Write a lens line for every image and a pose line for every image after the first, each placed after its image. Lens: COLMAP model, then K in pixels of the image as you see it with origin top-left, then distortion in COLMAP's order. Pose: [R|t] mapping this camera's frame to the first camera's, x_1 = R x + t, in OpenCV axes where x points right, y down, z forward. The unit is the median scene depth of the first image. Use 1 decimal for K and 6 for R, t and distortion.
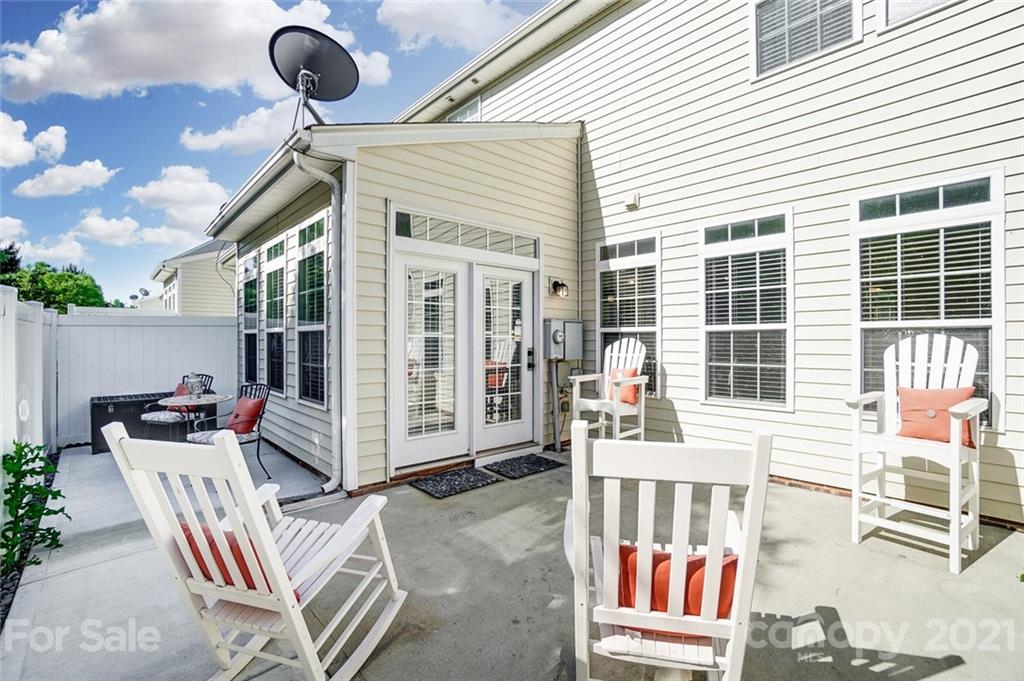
lens RADIAL K [[459.1, 0, 512.0], [0, 459.1, 340.5], [0, 0, 1]] dist [-0.000910, -0.000006]
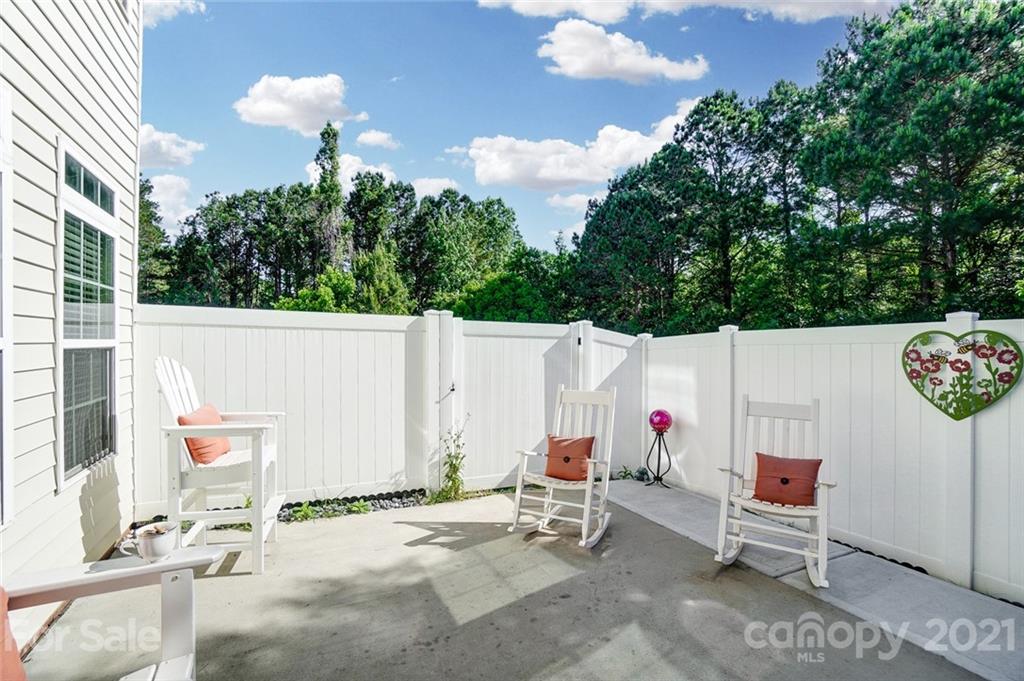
lens RADIAL K [[459.1, 0, 512.0], [0, 459.1, 340.5], [0, 0, 1]] dist [-0.000910, -0.000006]
pose [[-0.959370, -0.002448, 0.282139, -0.028933], [-0.001906, 0.999996, 0.002194, -0.054070], [-0.282143, 0.001567, -0.959371, 1.831033]]
